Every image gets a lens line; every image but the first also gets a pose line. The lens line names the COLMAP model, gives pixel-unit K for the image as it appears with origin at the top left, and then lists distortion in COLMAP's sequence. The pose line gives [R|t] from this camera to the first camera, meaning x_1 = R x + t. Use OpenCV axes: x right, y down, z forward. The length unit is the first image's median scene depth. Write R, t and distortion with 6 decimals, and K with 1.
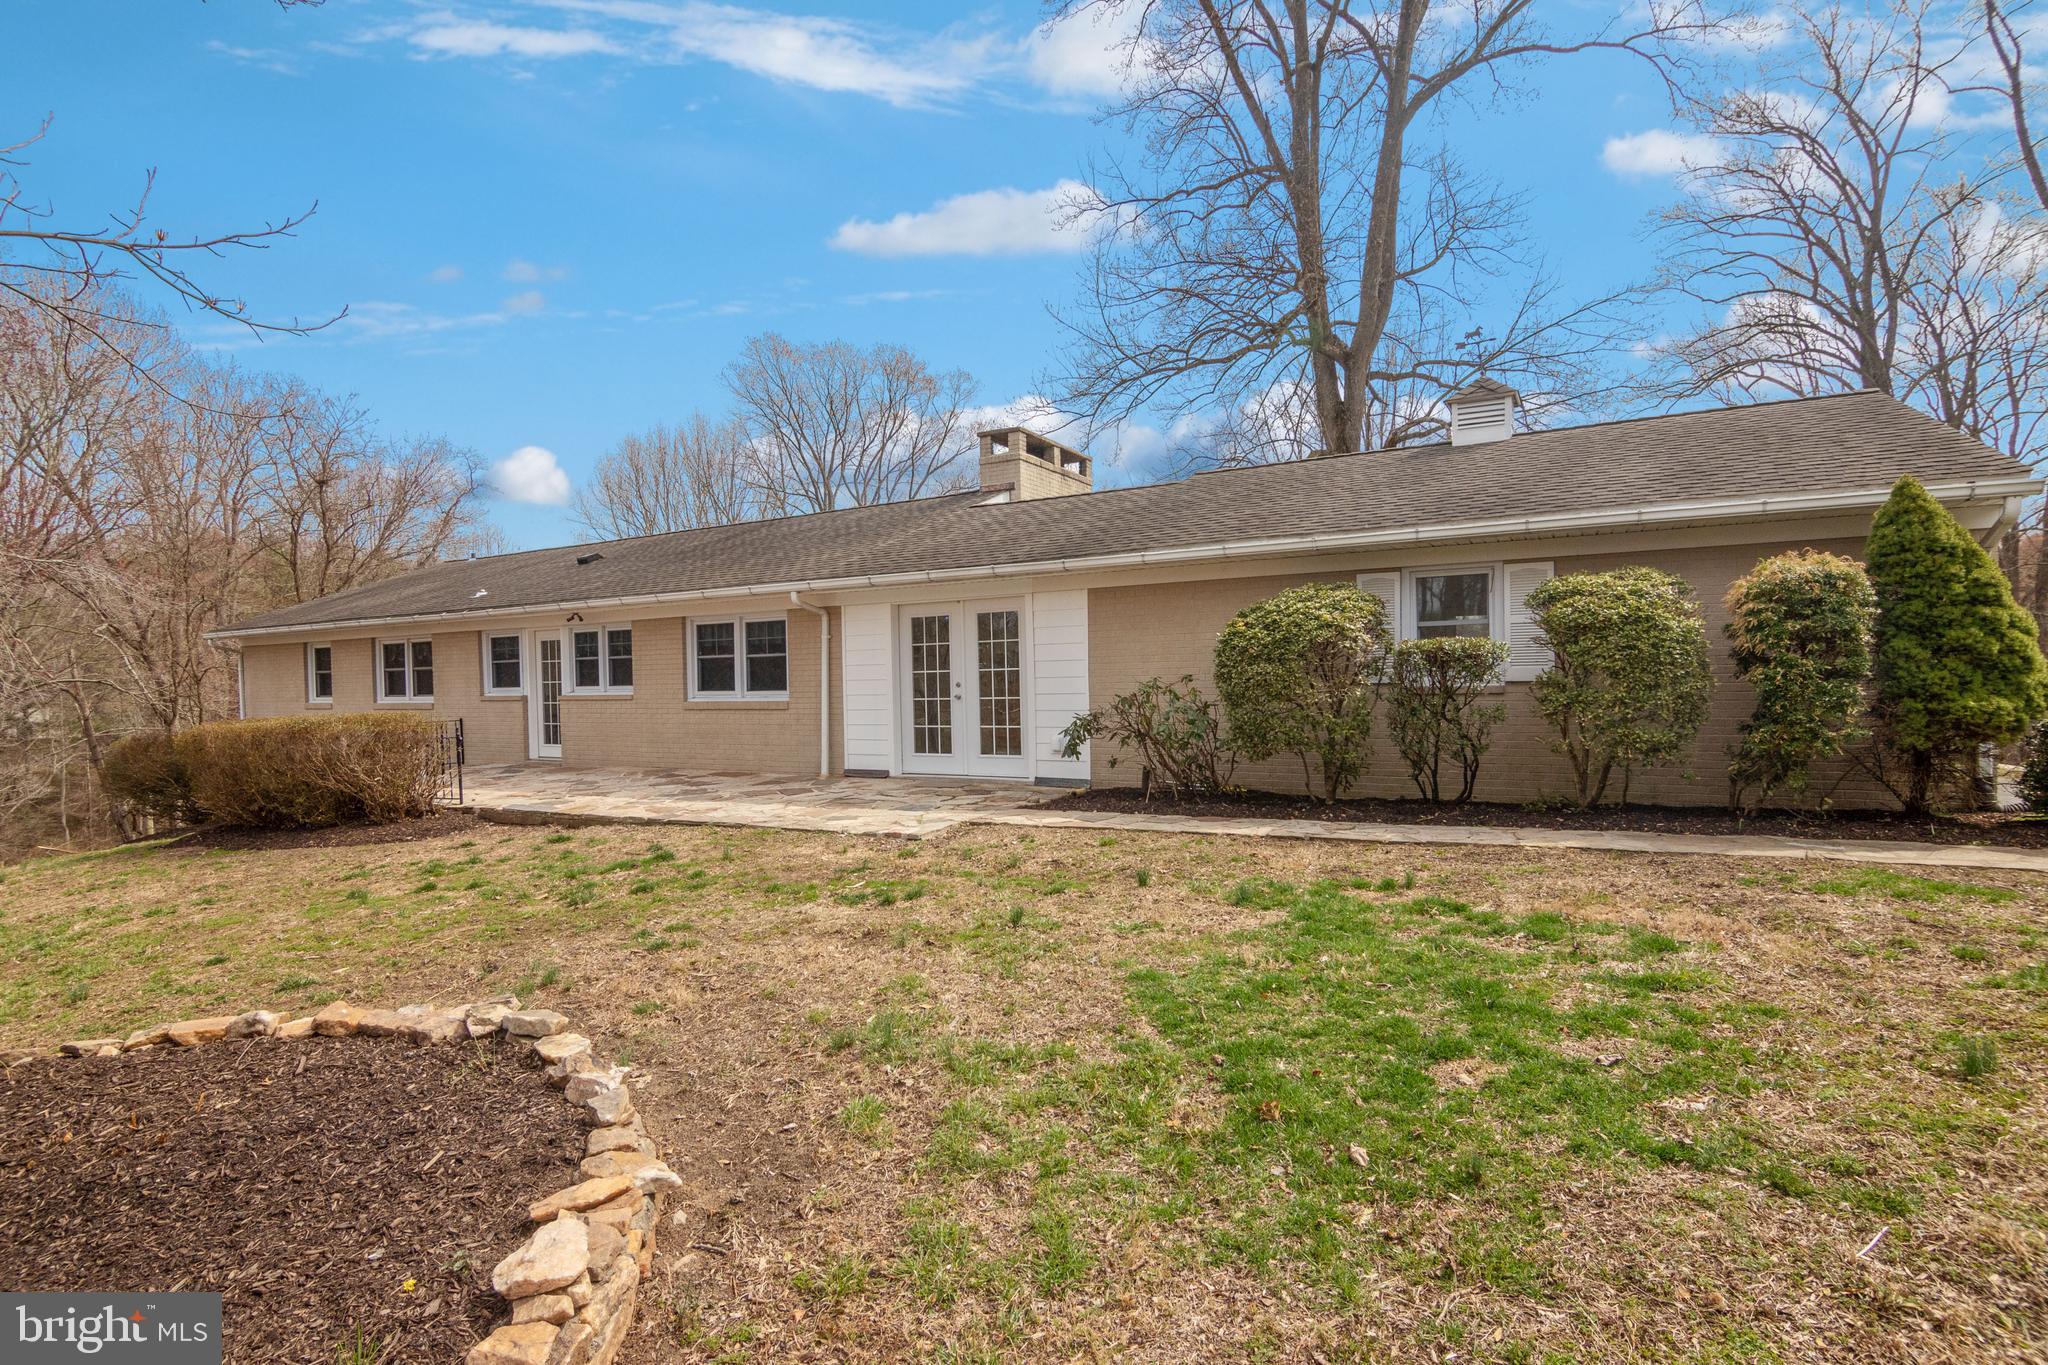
lens RADIAL K [[947.7, 0, 1020.6], [0, 947.7, 726.0], [0, 0, 1]] dist [-0.007644, -0.001063]
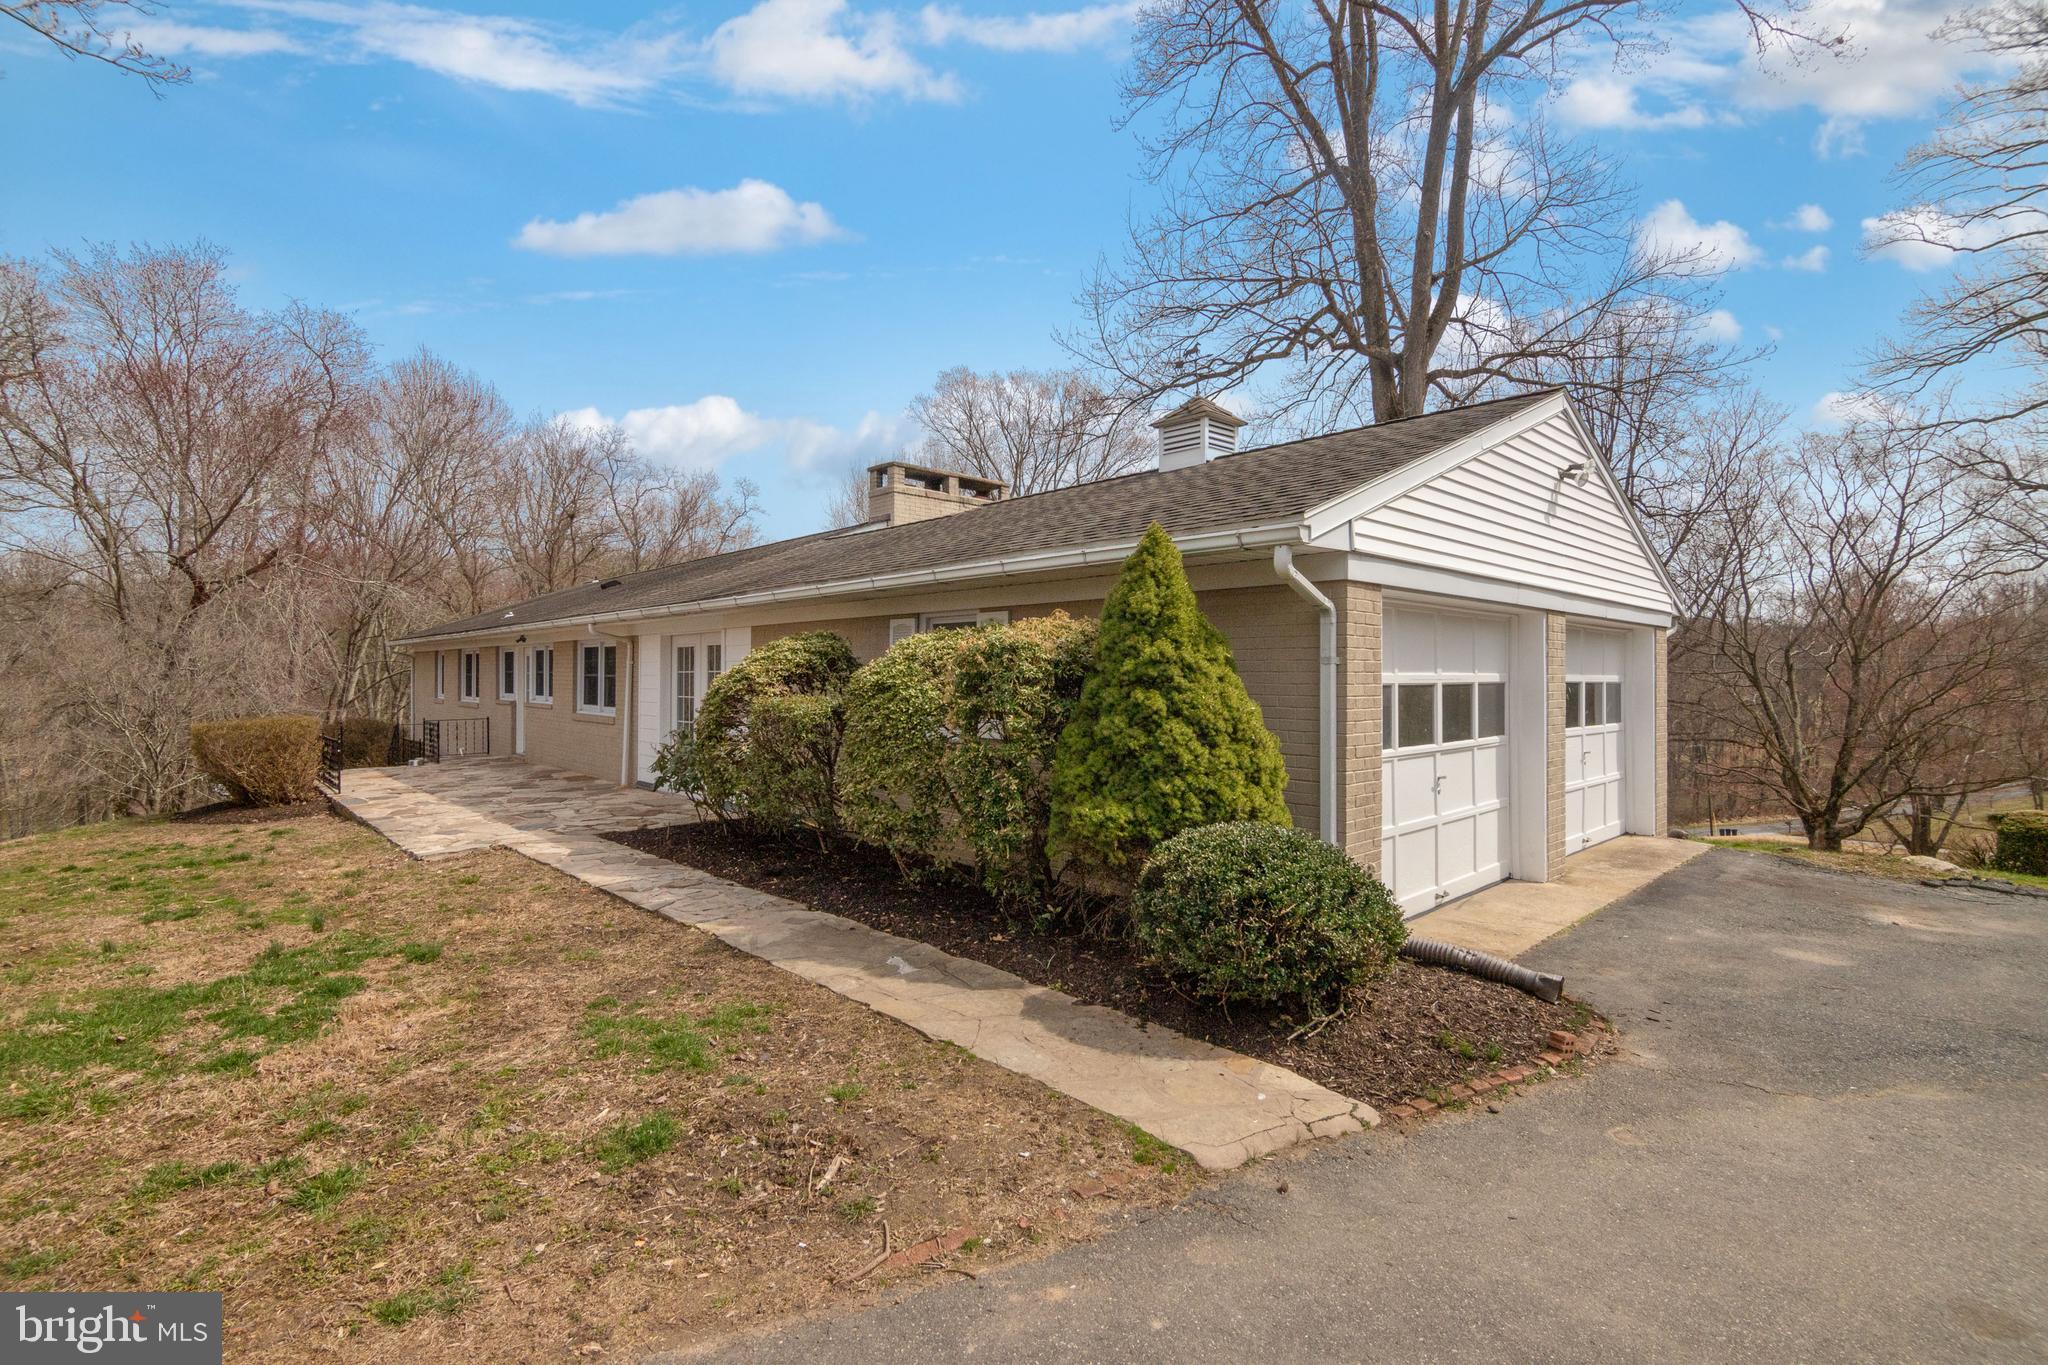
lens RADIAL K [[912.3, 0, 1024.0], [0, 912.3, 682.5], [0, 0, 1]] dist [-0.015515, -0.000607]
pose [[0.955240, 0.026539, -0.294641, 0.430828], [-0.039017, 0.998570, -0.036551, -0.038573], [0.293249, 0.046411, 0.954909, 0.086265]]
